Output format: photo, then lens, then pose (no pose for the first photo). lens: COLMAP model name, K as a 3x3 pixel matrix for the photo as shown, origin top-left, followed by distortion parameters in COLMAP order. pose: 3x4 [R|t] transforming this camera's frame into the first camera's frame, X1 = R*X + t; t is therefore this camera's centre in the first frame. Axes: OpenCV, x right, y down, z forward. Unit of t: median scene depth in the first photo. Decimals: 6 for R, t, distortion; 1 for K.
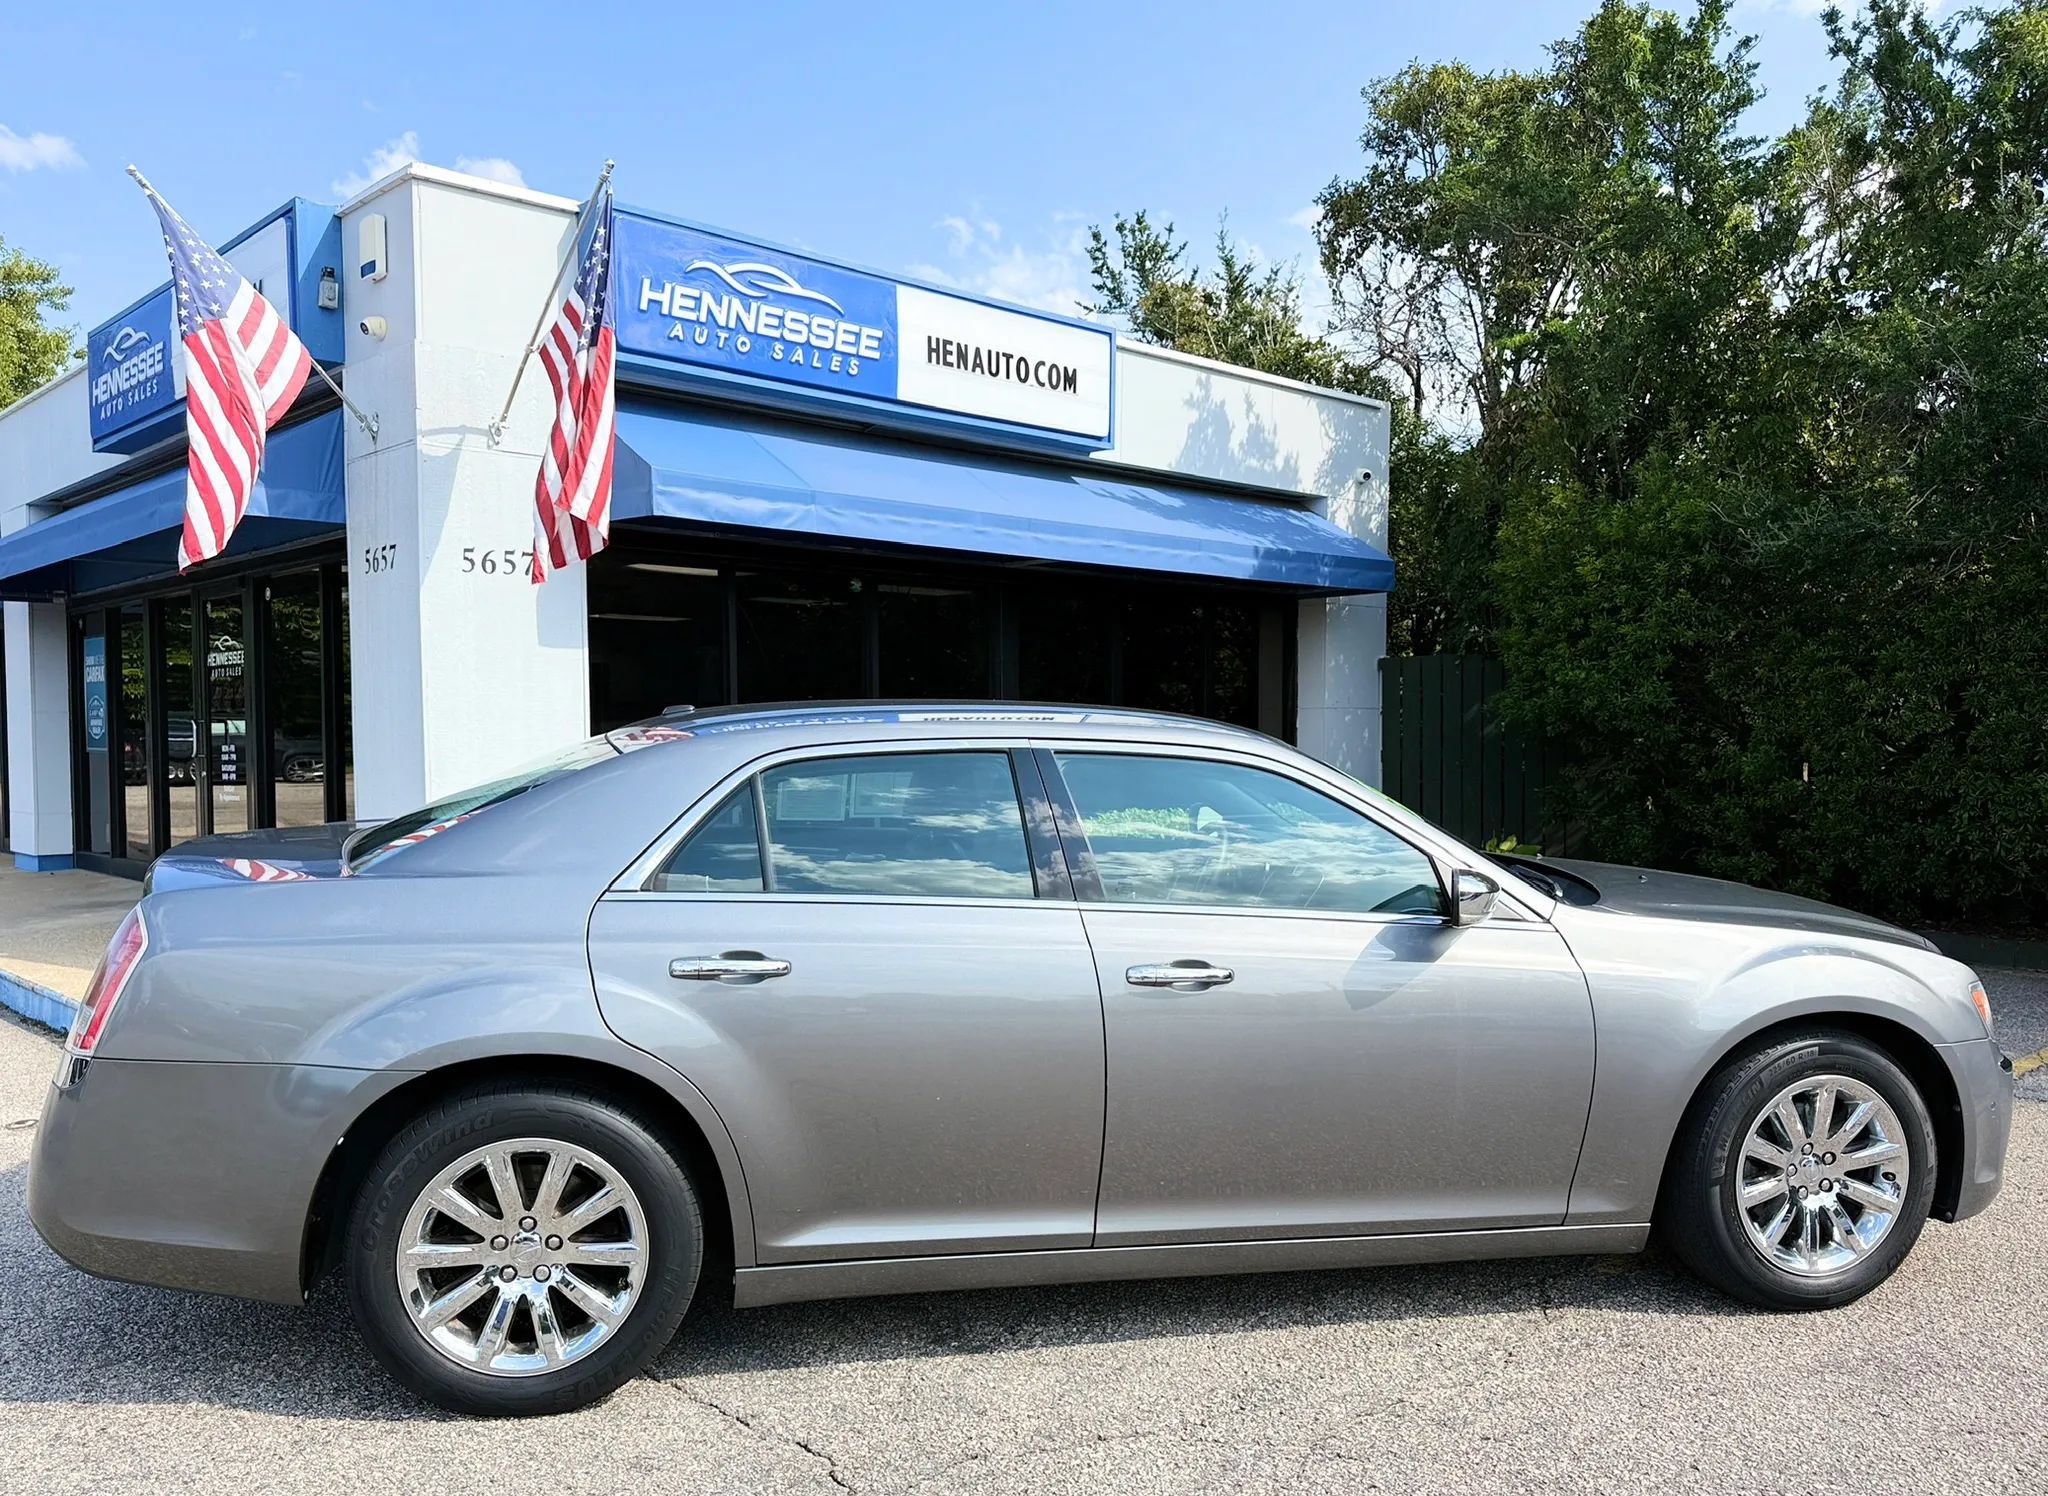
lens RADIAL K [[1601.2, 0, 1047.4], [0, 1601.2, 805.6], [0, 0, 1]] dist [0.156677, -0.340294]
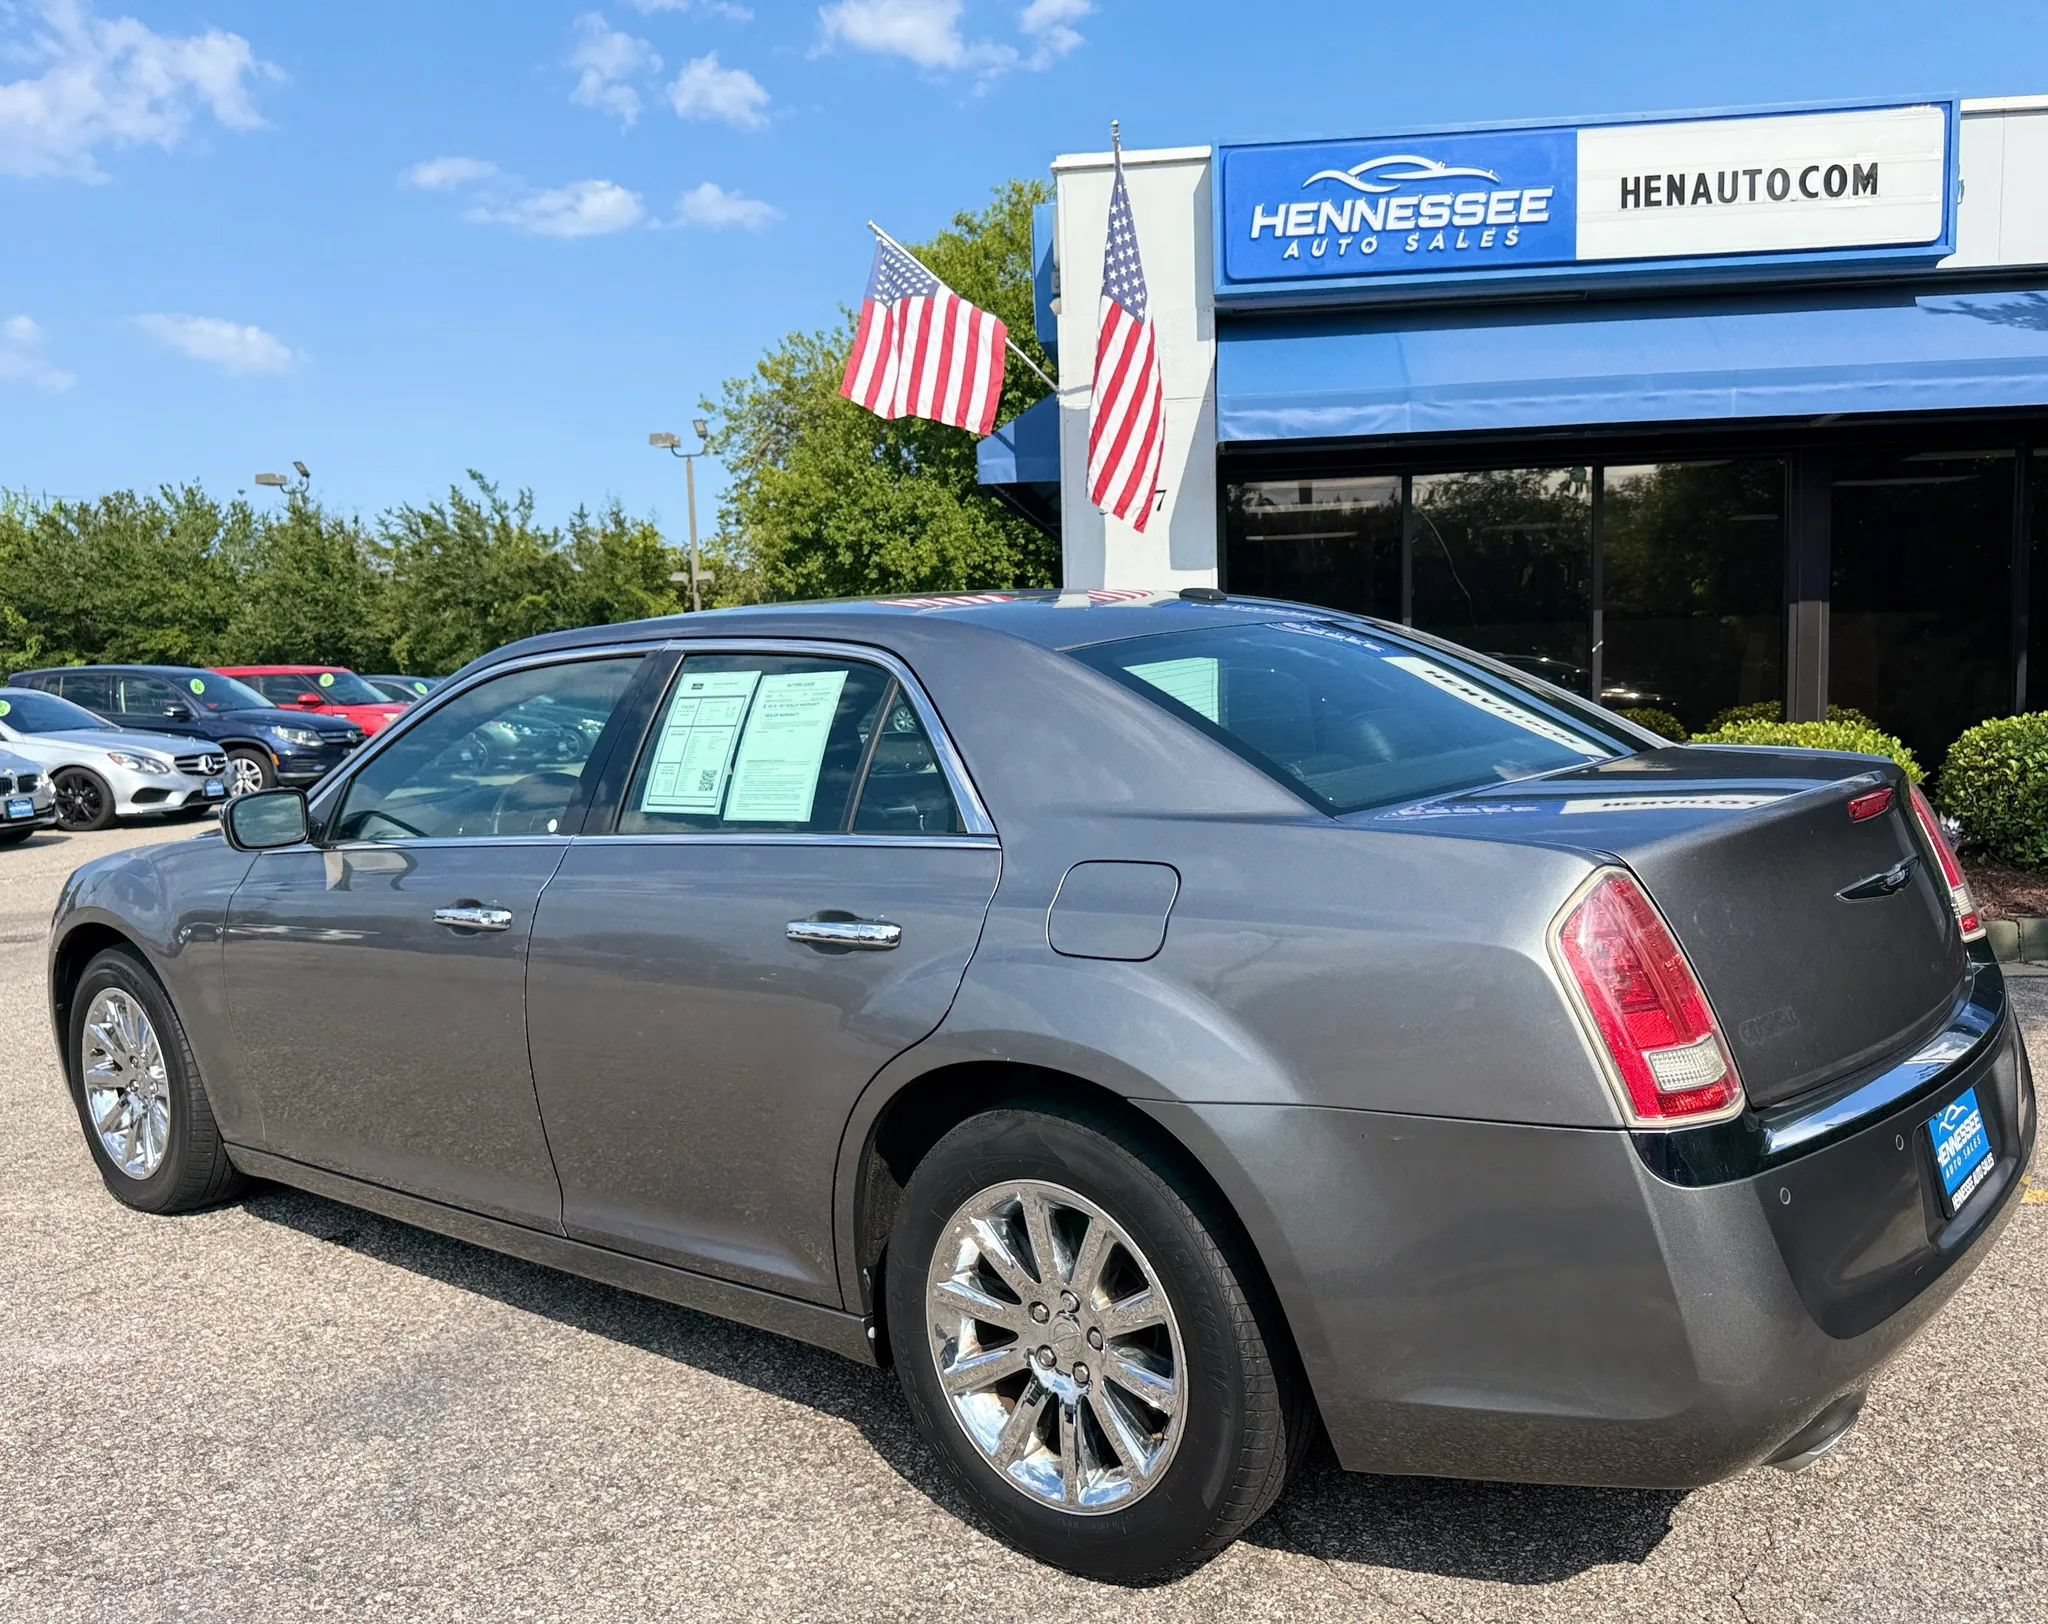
lens RADIAL K [[1771.8, 0, 1054.9], [0, 1771.8, 882.1], [0, 0, 1]] dist [0.019095, -0.024094]
pose [[0.630686, 0.069922, -0.772881, 0.522041], [-0.011086, 0.996643, 0.081120, 0.013223], [0.775959, -0.042593, 0.629344, 0.154581]]
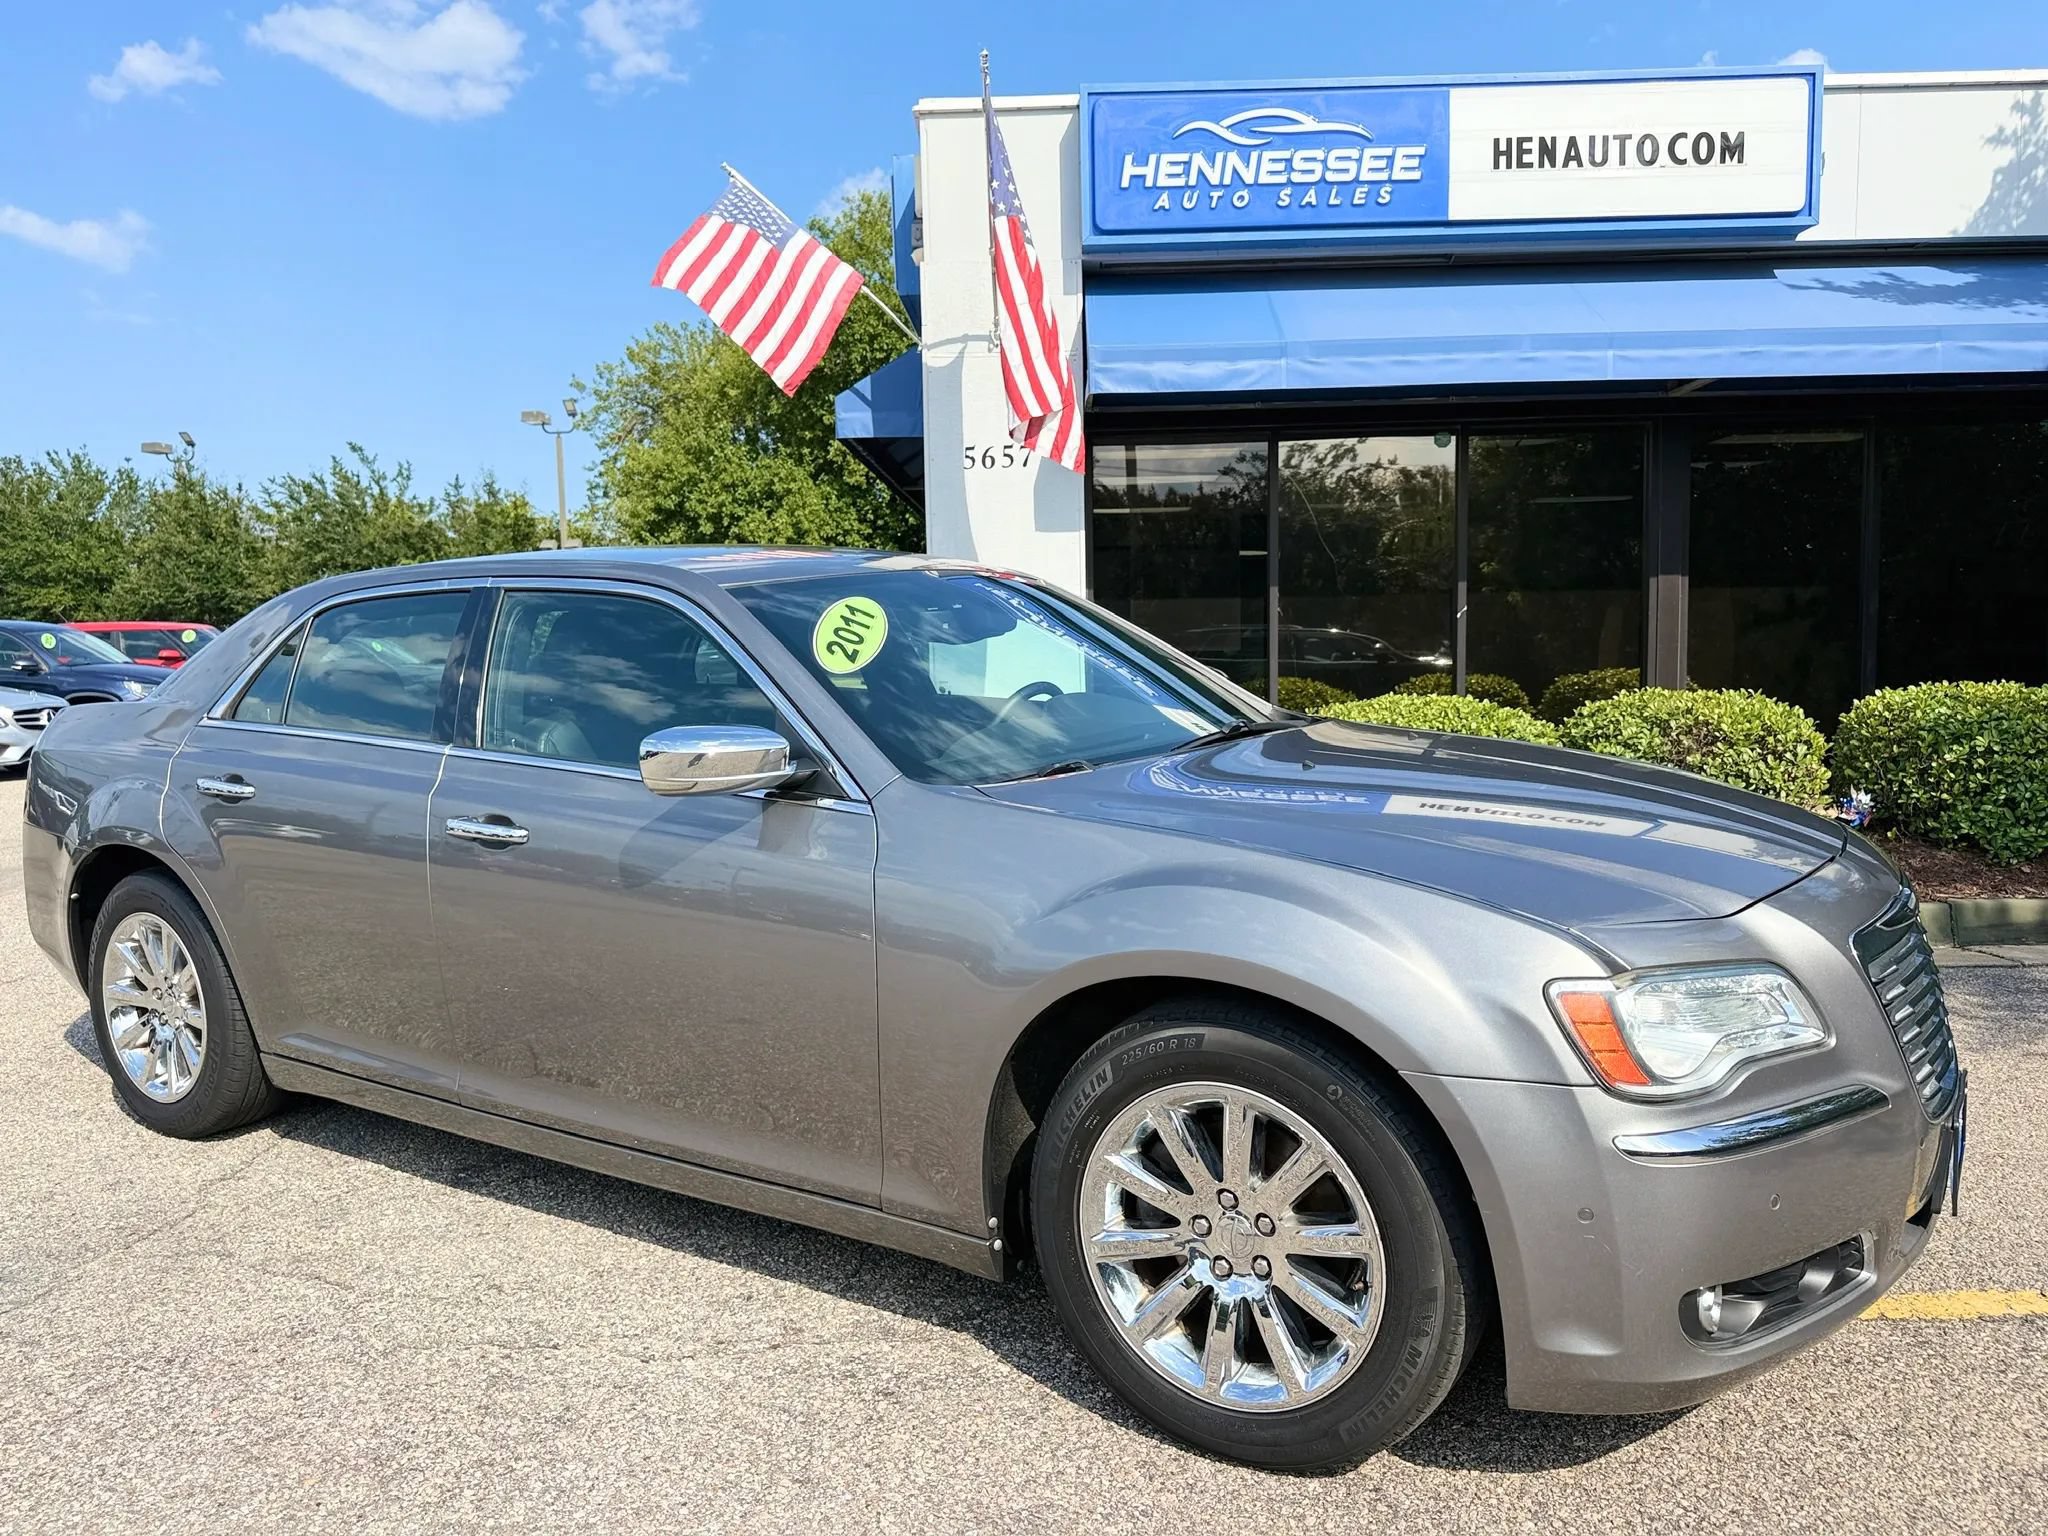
lens RADIAL K [[1562.2, 0, 1037.5], [0, 1562.2, 779.2], [0, 0, 1]] dist [0.010565, -0.012056]
pose [[0.697715, 0.049328, -0.714676, 0.385008], [-0.017557, 0.998504, 0.051778, 0.011041], [0.716161, -0.023579, 0.697537, 0.251022]]
